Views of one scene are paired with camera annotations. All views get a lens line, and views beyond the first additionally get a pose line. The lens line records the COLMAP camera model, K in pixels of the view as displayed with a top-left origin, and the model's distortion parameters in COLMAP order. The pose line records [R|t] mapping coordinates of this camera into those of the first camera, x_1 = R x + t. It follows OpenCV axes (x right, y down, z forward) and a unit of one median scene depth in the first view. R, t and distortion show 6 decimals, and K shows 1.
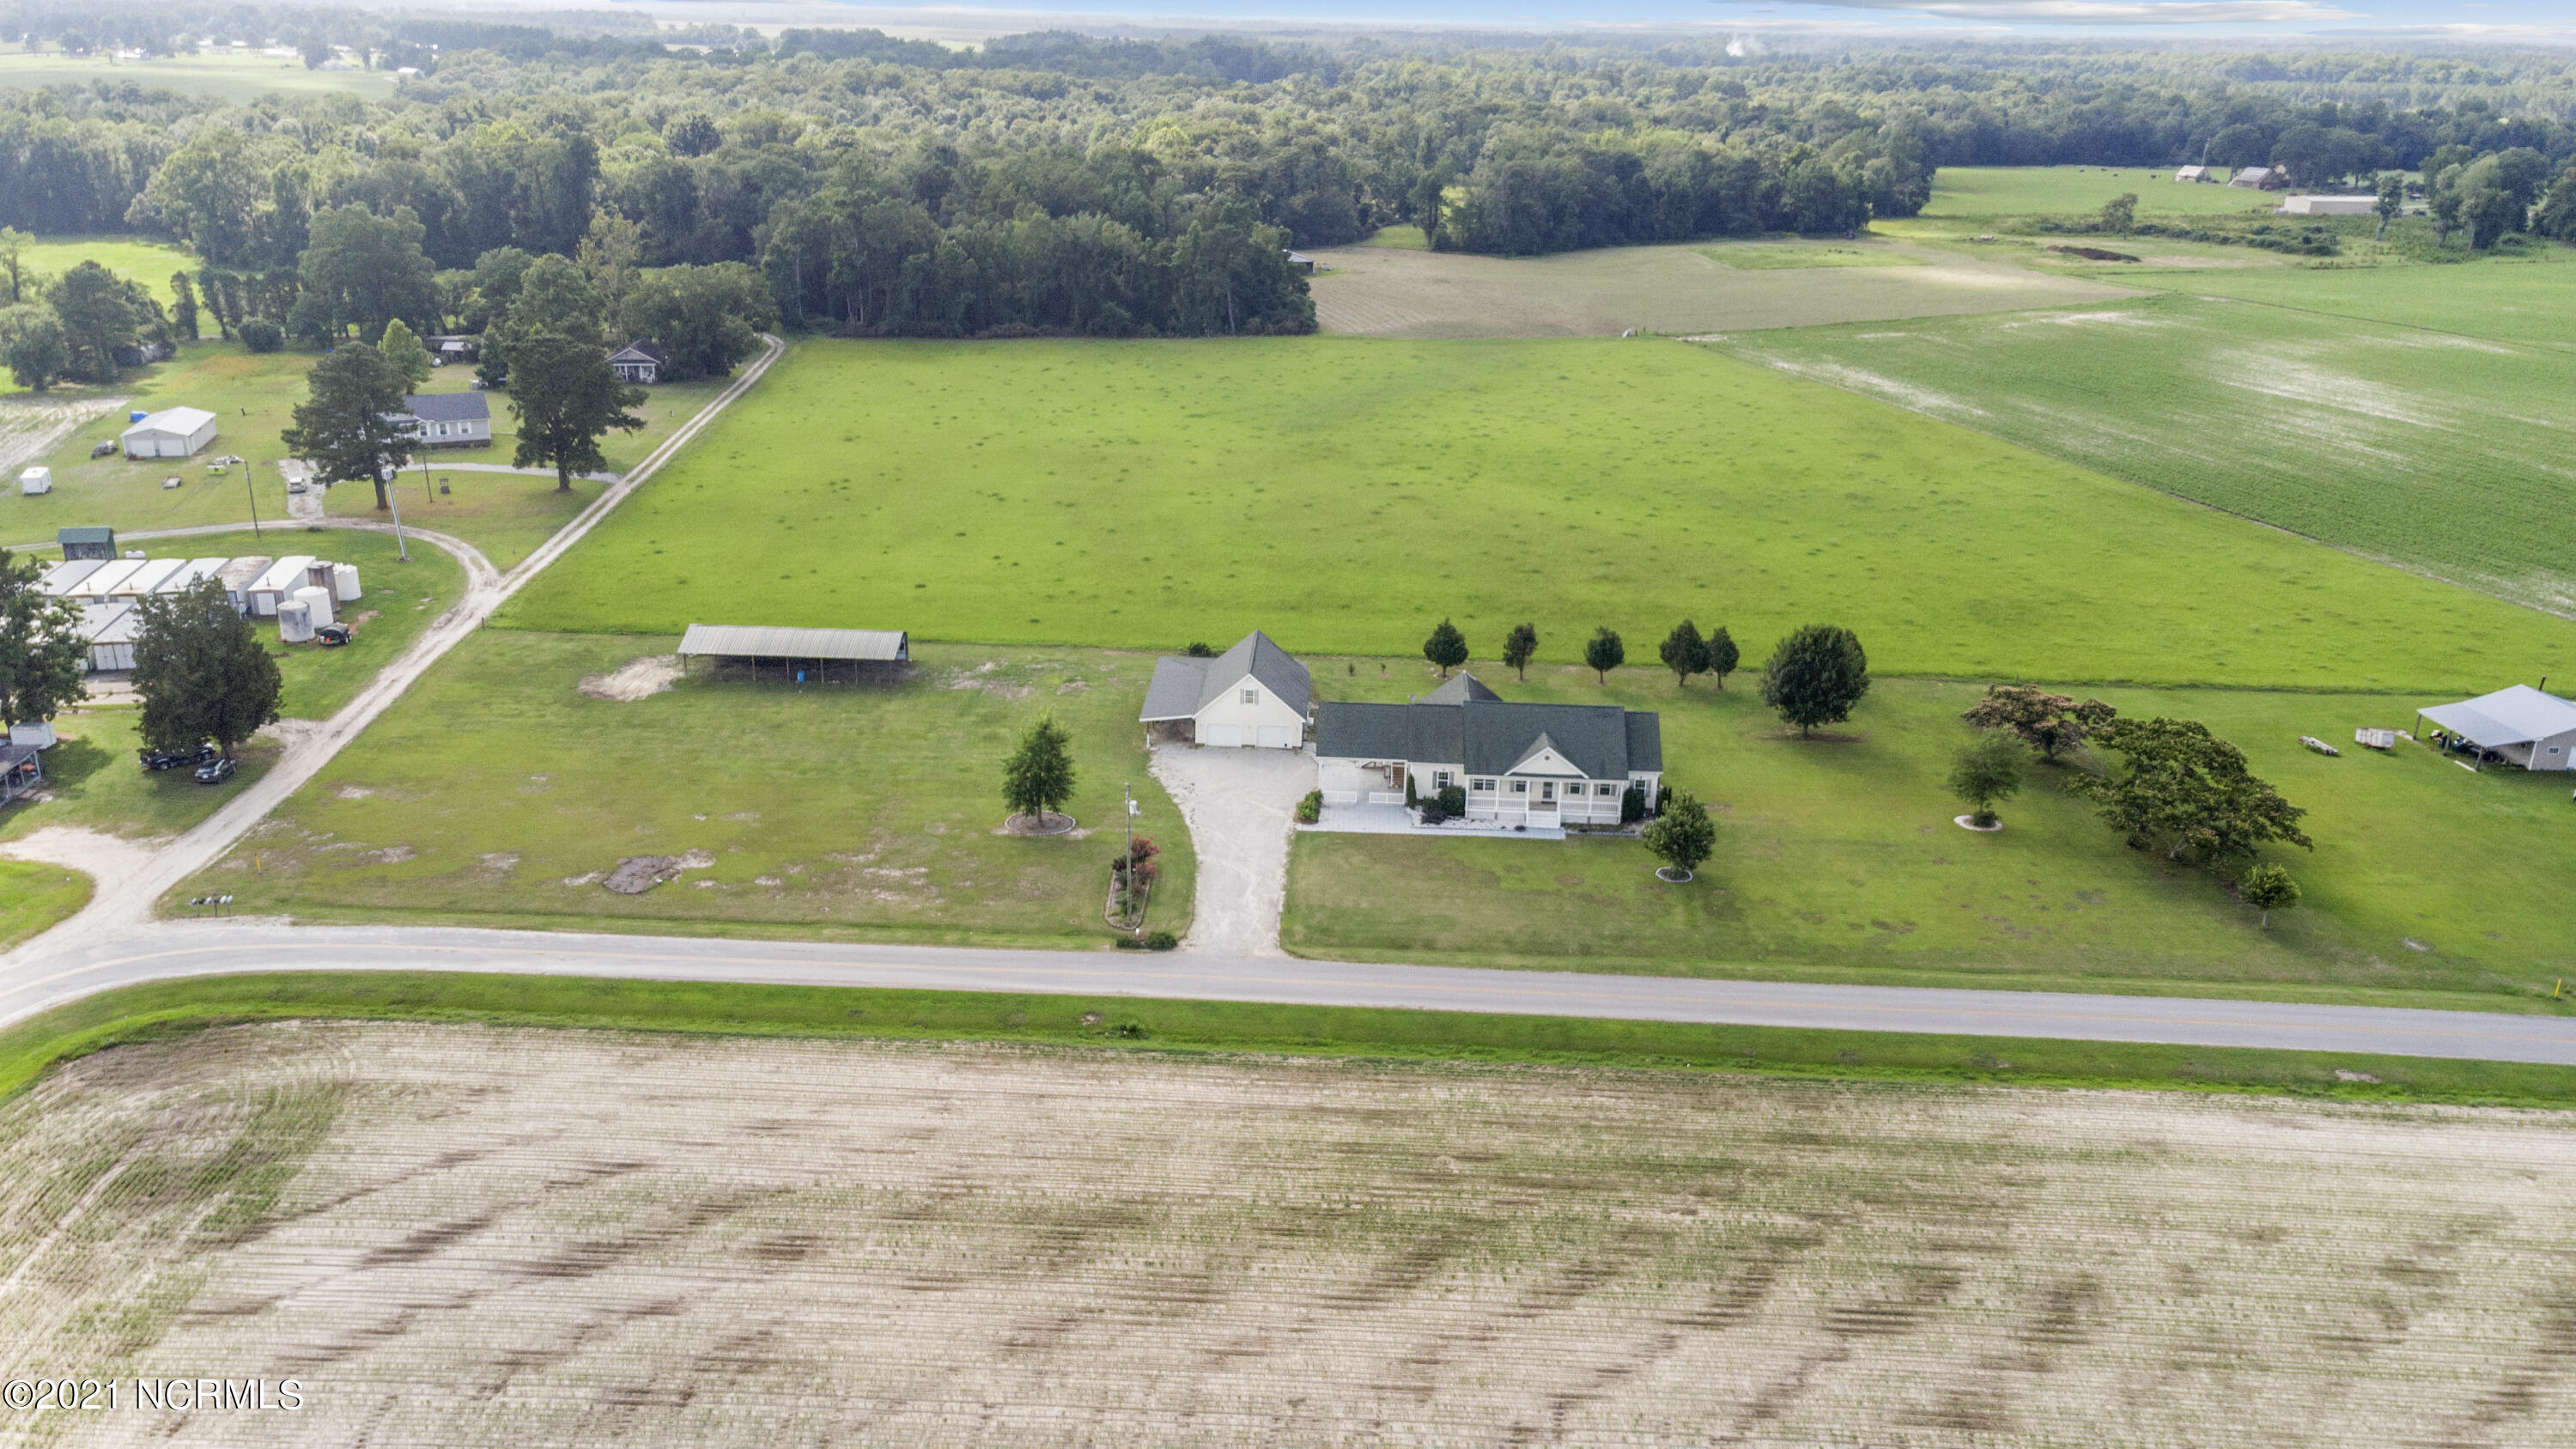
lens RADIAL K [[1909.5, 0, 1288.0], [0, 1909.5, 724.5], [0, 0, 1]] dist [0.034112, 0.001750]
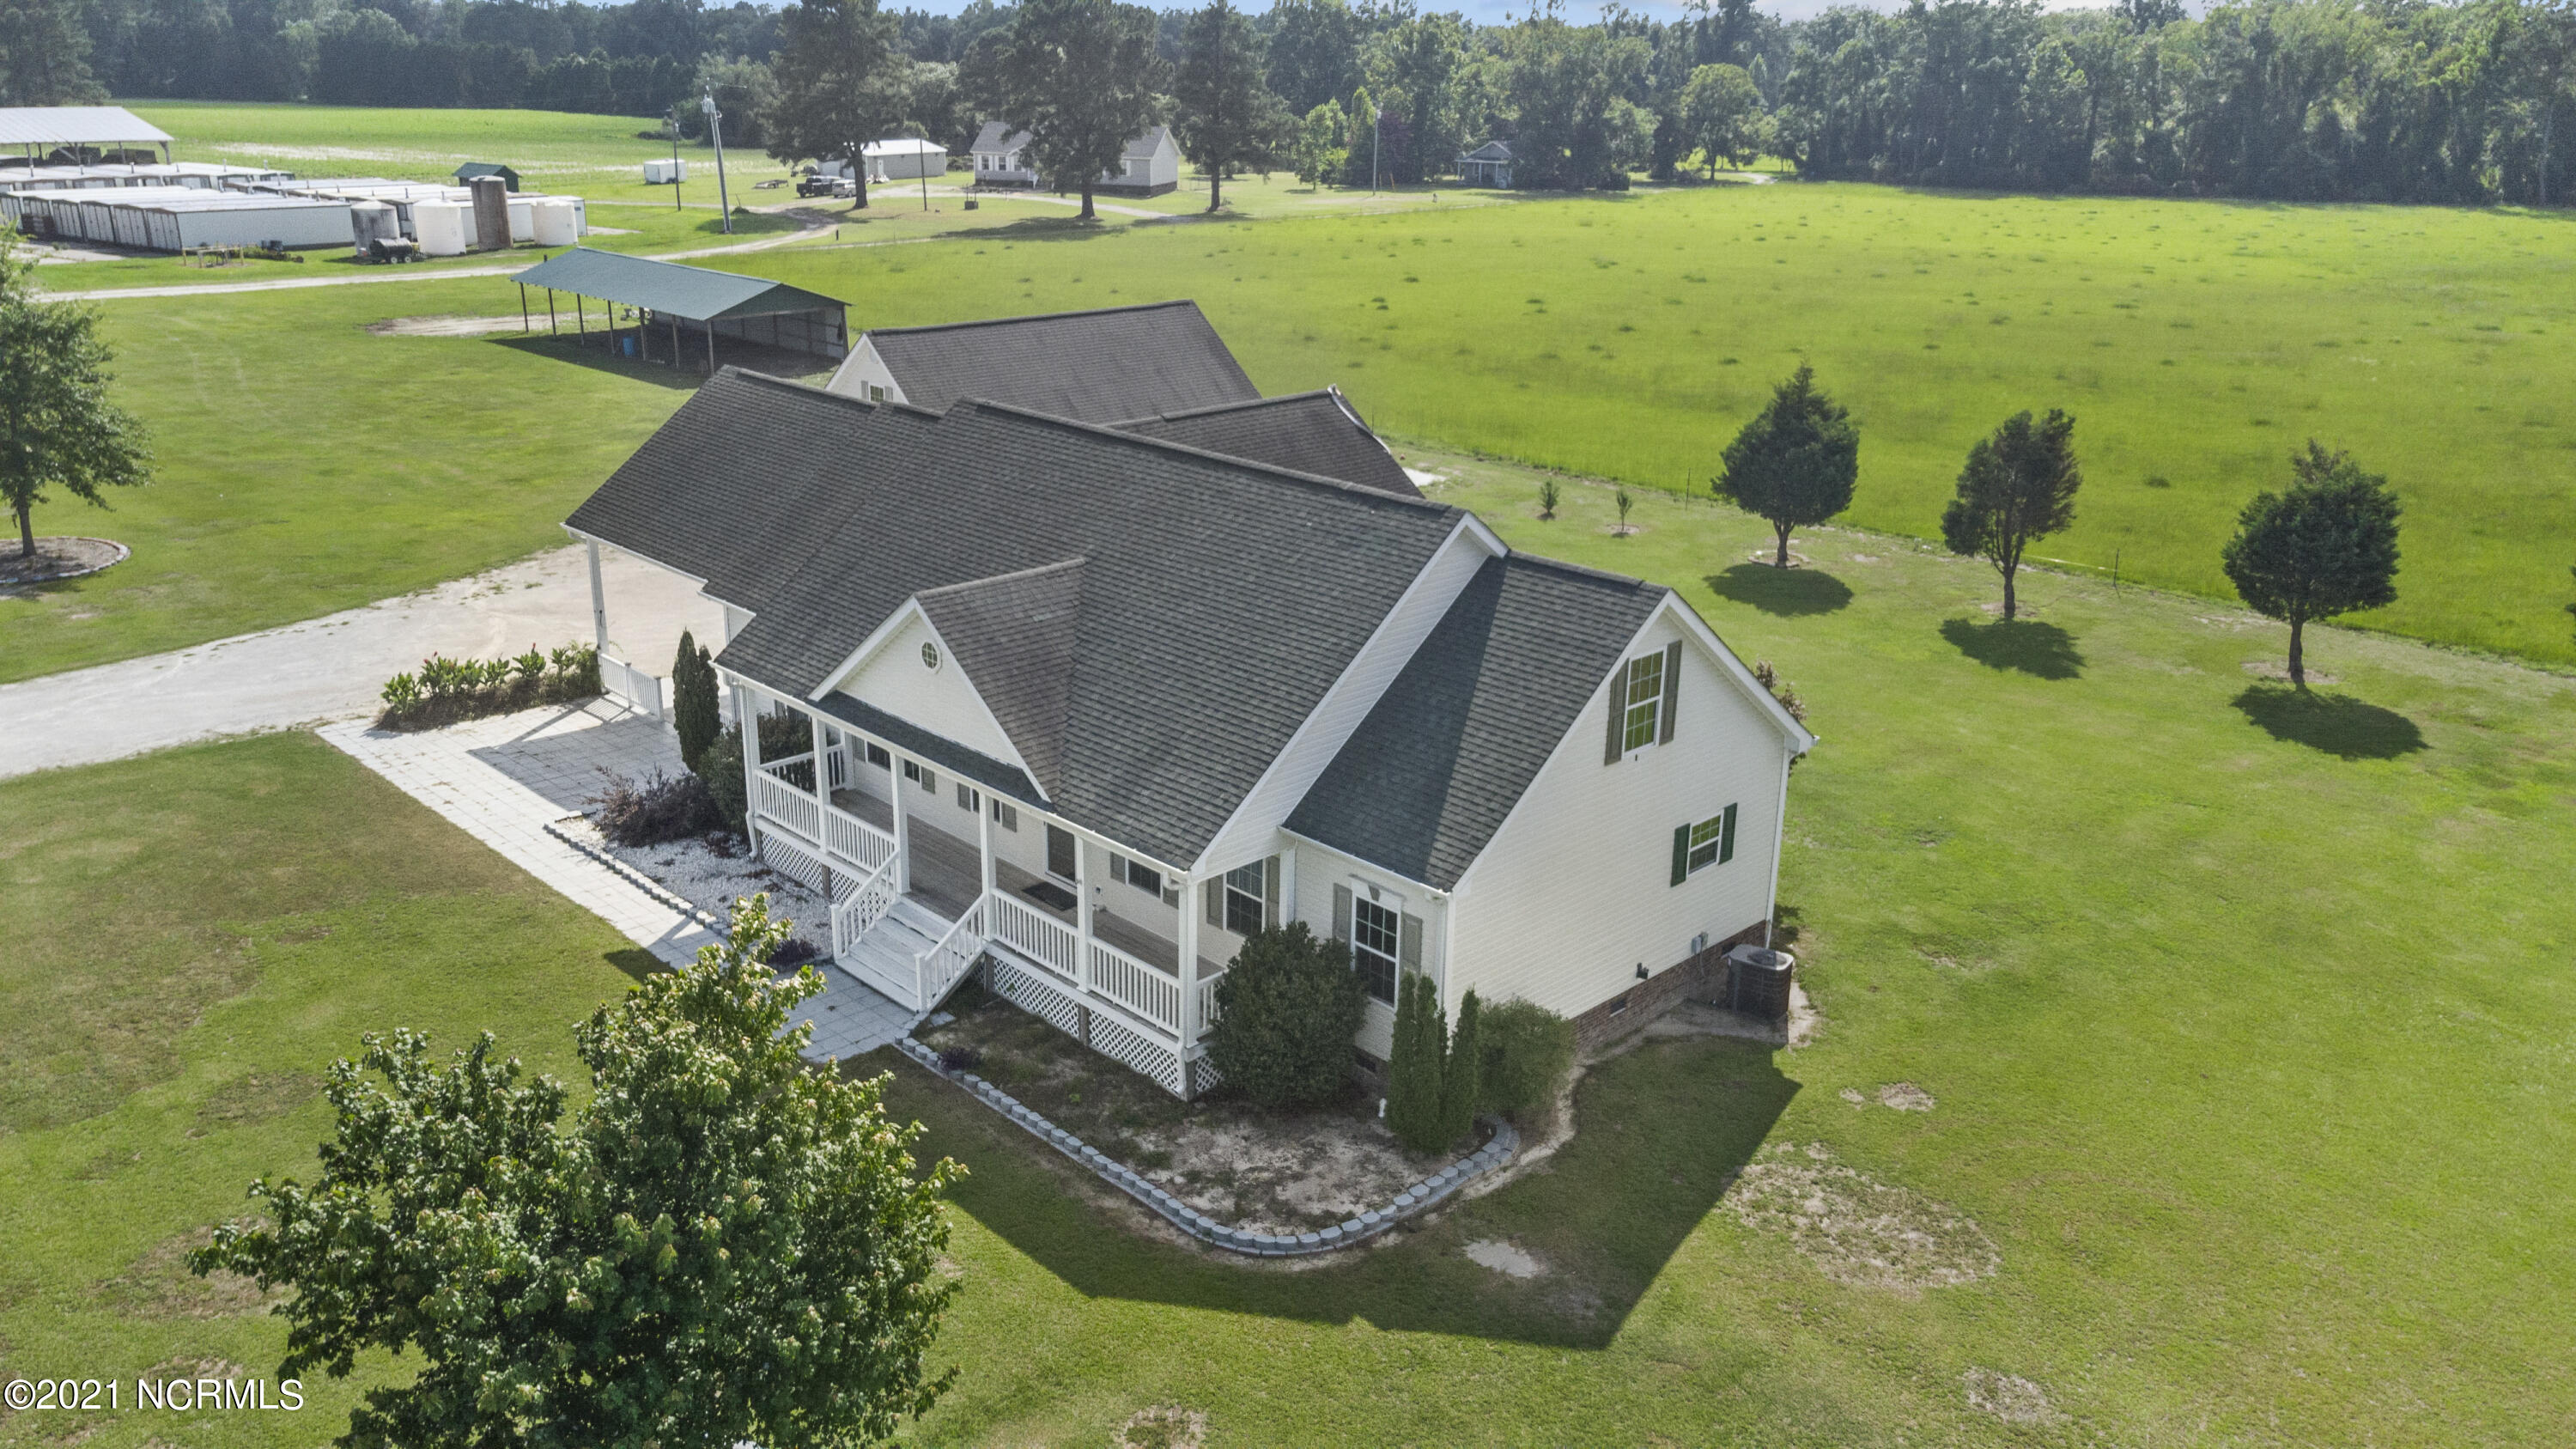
lens RADIAL K [[1885.5, 0, 1288.0], [0, 1885.5, 724.5], [0, 0, 1]] dist [0.071921, 0.004247]
pose [[0.722649, 0.216342, -0.656487, 0.287664], [-0.245054, 0.968253, 0.049332, 0.006723], [0.646318, 0.125225, 0.752723, 0.869307]]
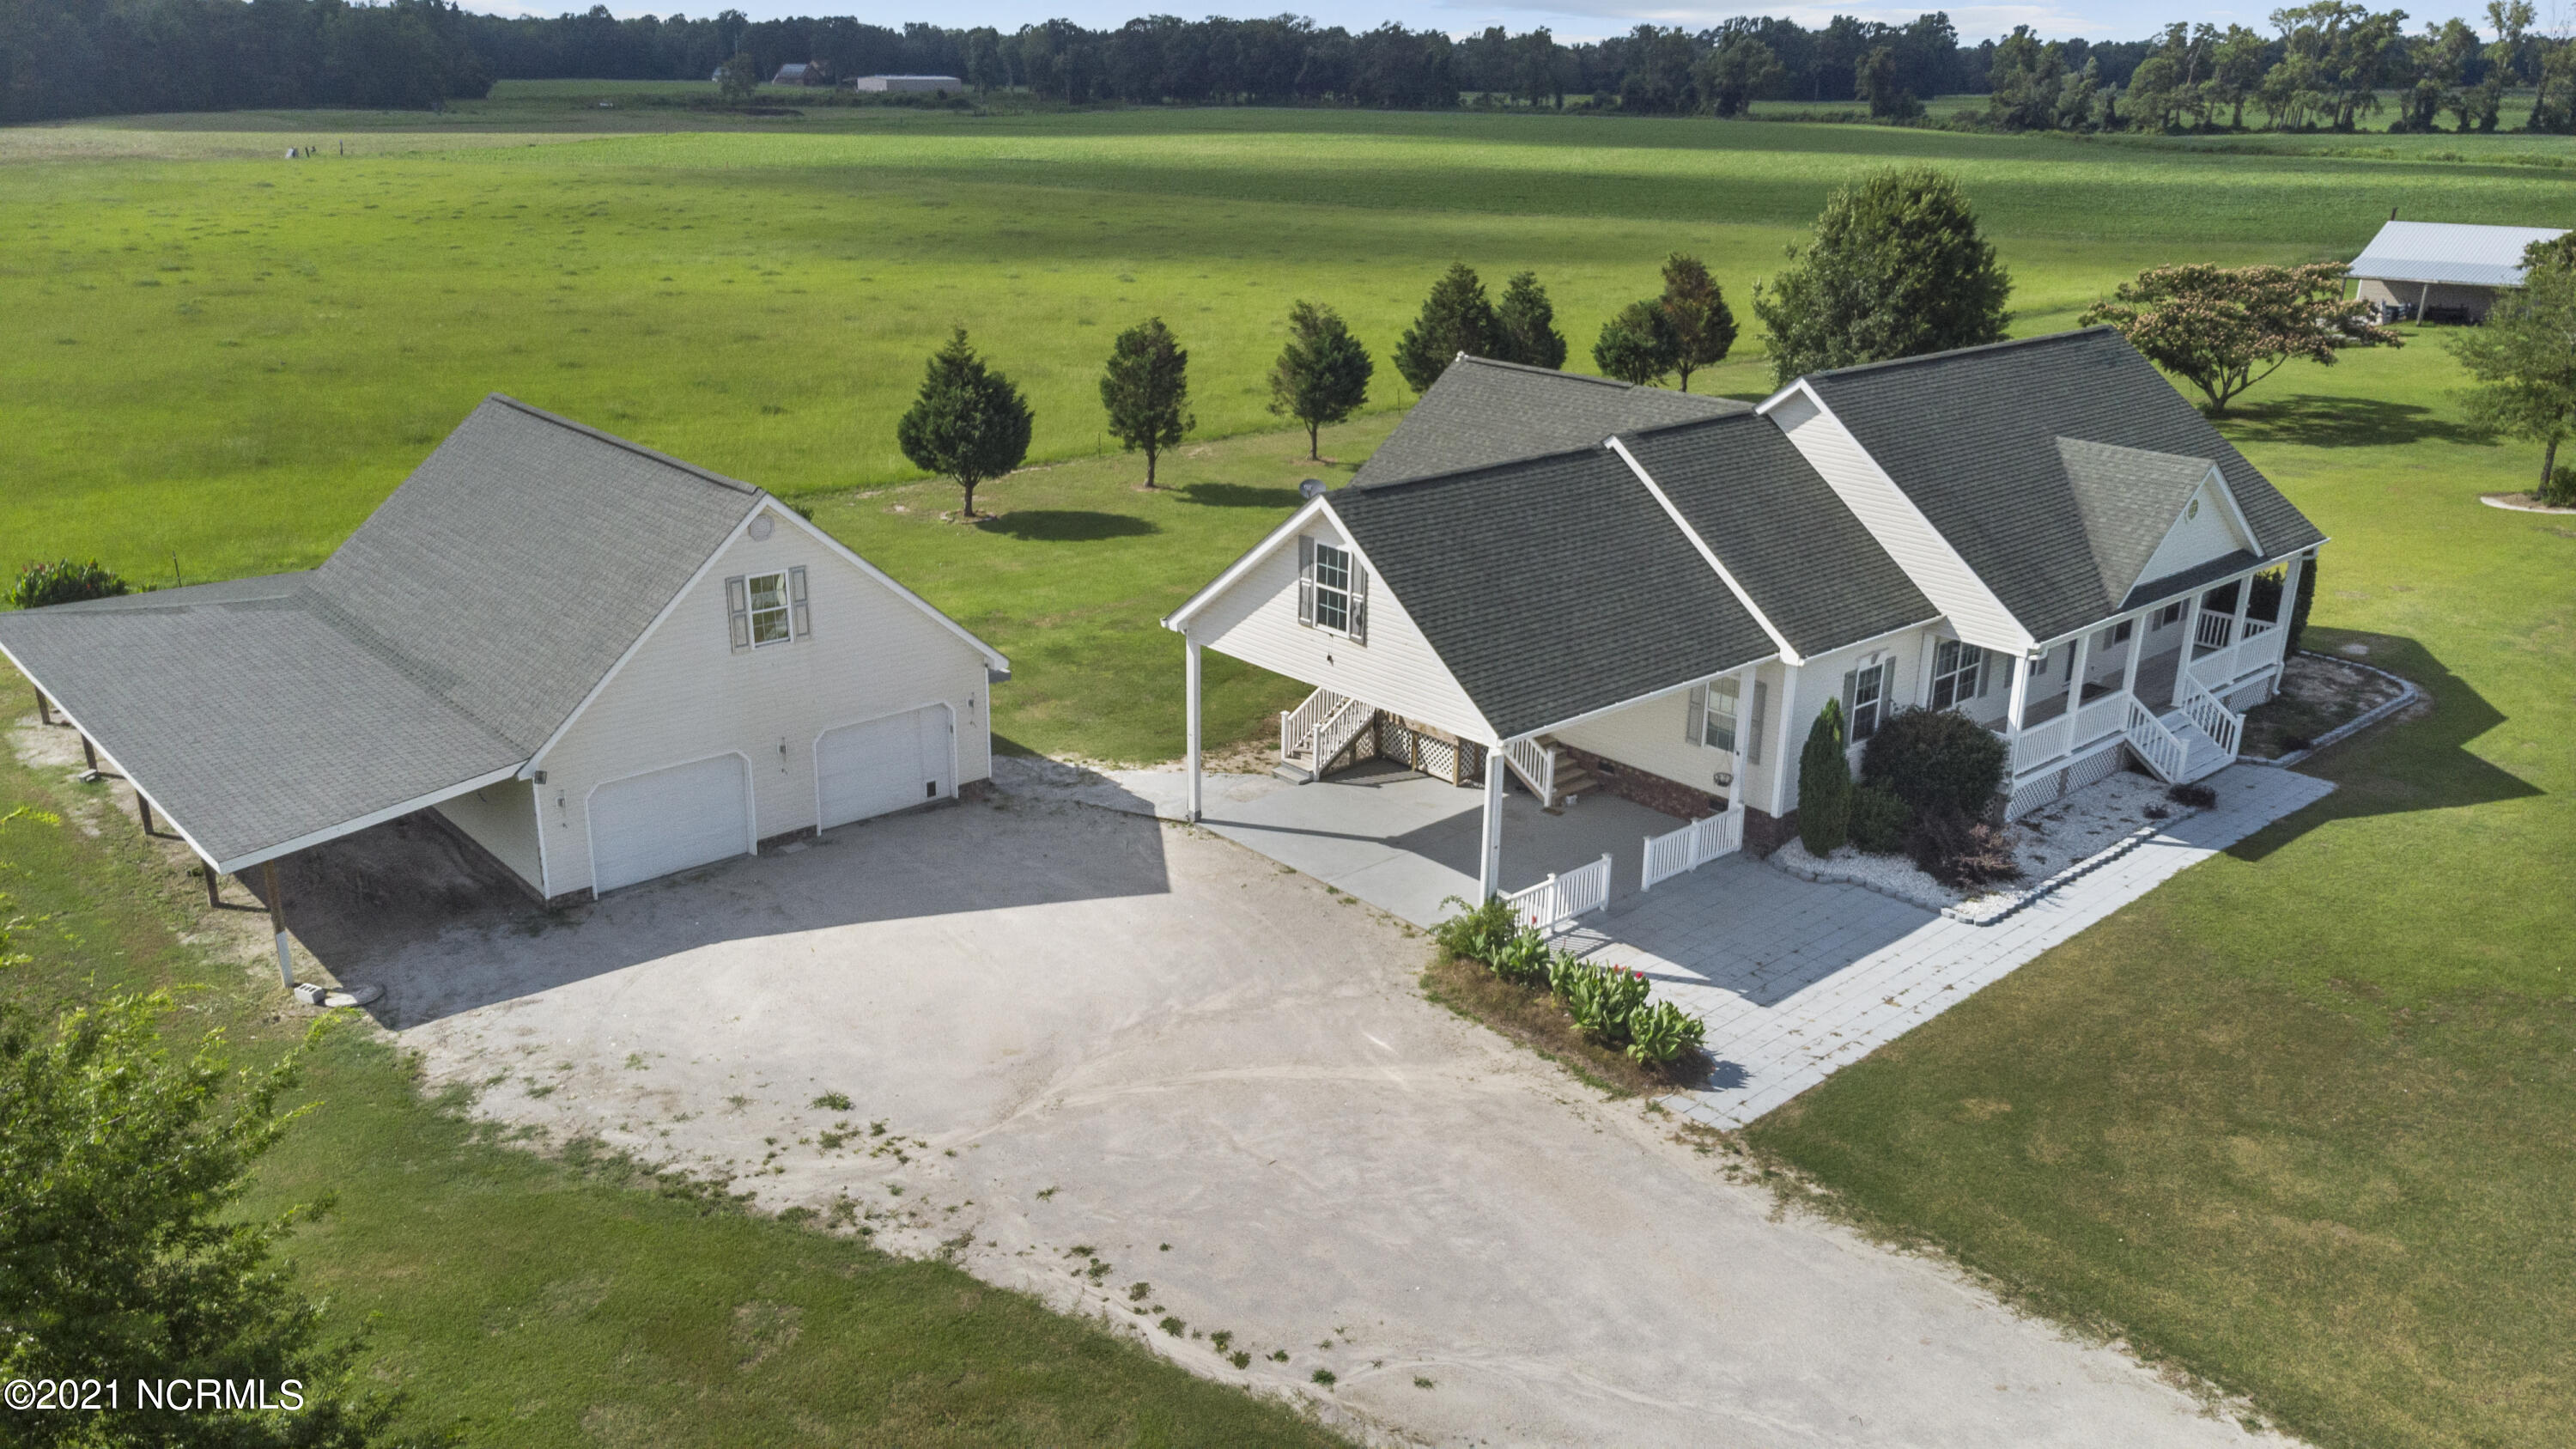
lens RADIAL K [[1885.5, 0, 1288.0], [0, 1885.5, 724.5], [0, 0, 1]] dist [0.071921, 0.004247]
pose [[0.721583, -0.237416, 0.650347, -0.123883], [0.246508, 0.965907, 0.079106, -0.003936], [-0.646956, 0.103234, 0.755507, 0.877961]]
